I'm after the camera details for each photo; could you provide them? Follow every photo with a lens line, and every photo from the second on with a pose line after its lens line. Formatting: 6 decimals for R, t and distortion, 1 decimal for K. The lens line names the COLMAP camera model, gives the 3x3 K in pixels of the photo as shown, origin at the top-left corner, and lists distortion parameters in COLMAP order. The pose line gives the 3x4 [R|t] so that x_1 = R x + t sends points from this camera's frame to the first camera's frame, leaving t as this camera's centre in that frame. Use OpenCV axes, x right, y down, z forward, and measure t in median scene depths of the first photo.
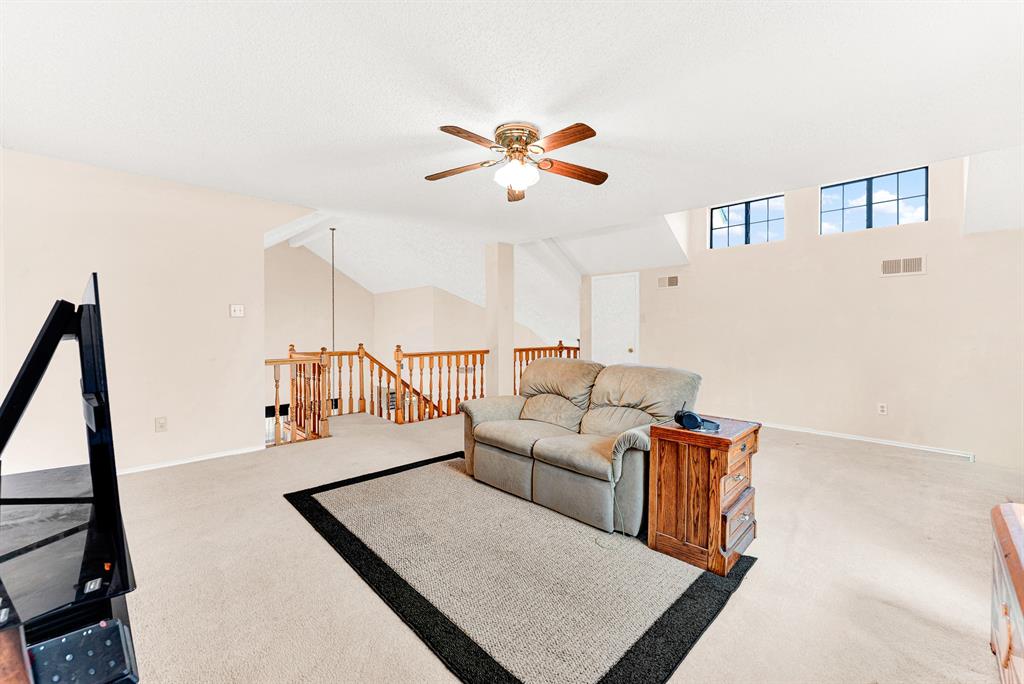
lens RADIAL K [[413.4, 0, 511.7], [0, 413.4, 337.0], [0, 0, 1]] dist [-0.002507, -0.000061]
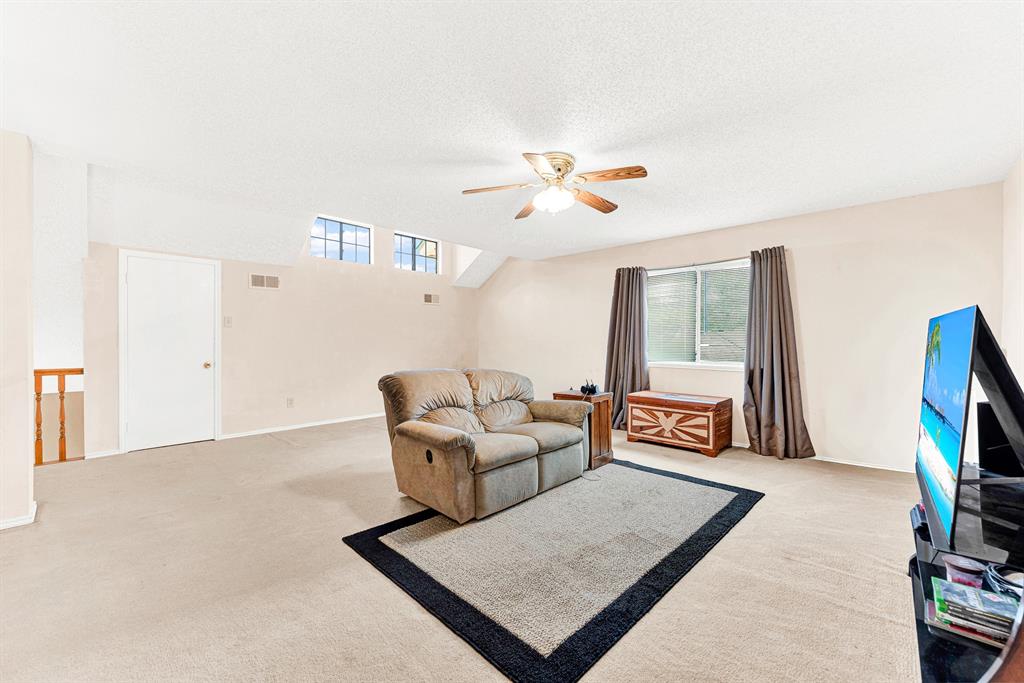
lens RADIAL K [[413.4, 0, 511.4], [0, 413.4, 341.6], [0, 0, 1]] dist [-0.002507, -0.000061]
pose [[-0.022932, -0.011045, 0.999676, -0.891394], [0.014338, 0.999832, 0.011376, -0.020369], [-0.999634, 0.014594, -0.022770, 0.927255]]
